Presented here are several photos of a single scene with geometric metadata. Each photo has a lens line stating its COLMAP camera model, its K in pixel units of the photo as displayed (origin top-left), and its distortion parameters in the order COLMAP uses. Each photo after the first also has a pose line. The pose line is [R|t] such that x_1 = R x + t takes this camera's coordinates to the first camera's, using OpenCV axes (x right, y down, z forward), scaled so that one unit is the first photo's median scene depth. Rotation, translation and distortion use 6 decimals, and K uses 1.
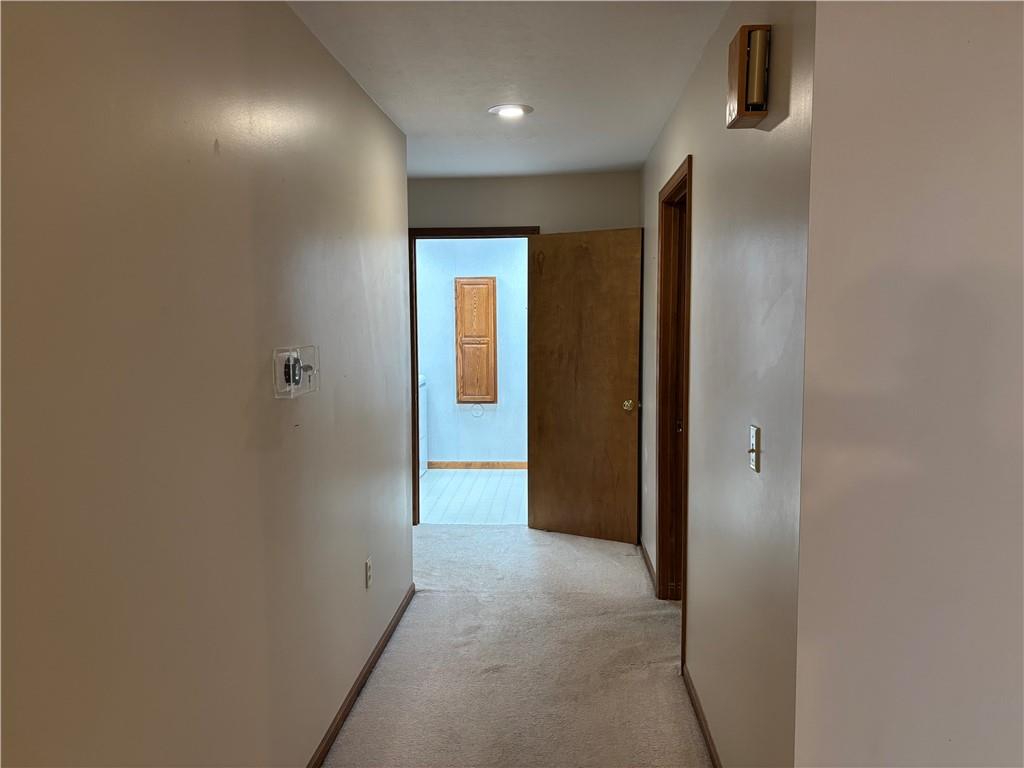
lens RADIAL K [[762.5, 0, 512.7], [0, 762.5, 384.5], [0, 0, 1]] dist [0.014635, -0.022938]
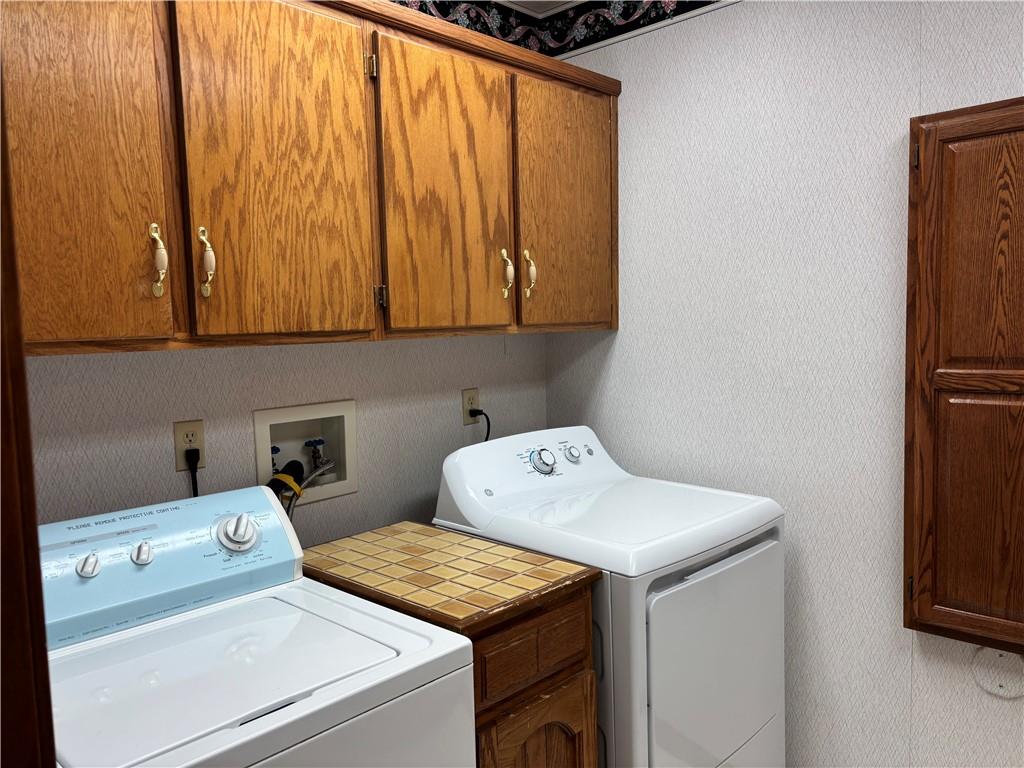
lens RADIAL K [[762.5, 0, 514.4], [0, 762.5, 388.2], [0, 0, 1]] dist [0.014635, -0.022938]
pose [[0.766558, 0.035580, -0.641189, -0.013445], [-0.032423, 0.999335, 0.016692, -0.053859], [0.641356, 0.007994, 0.767201, 0.728978]]
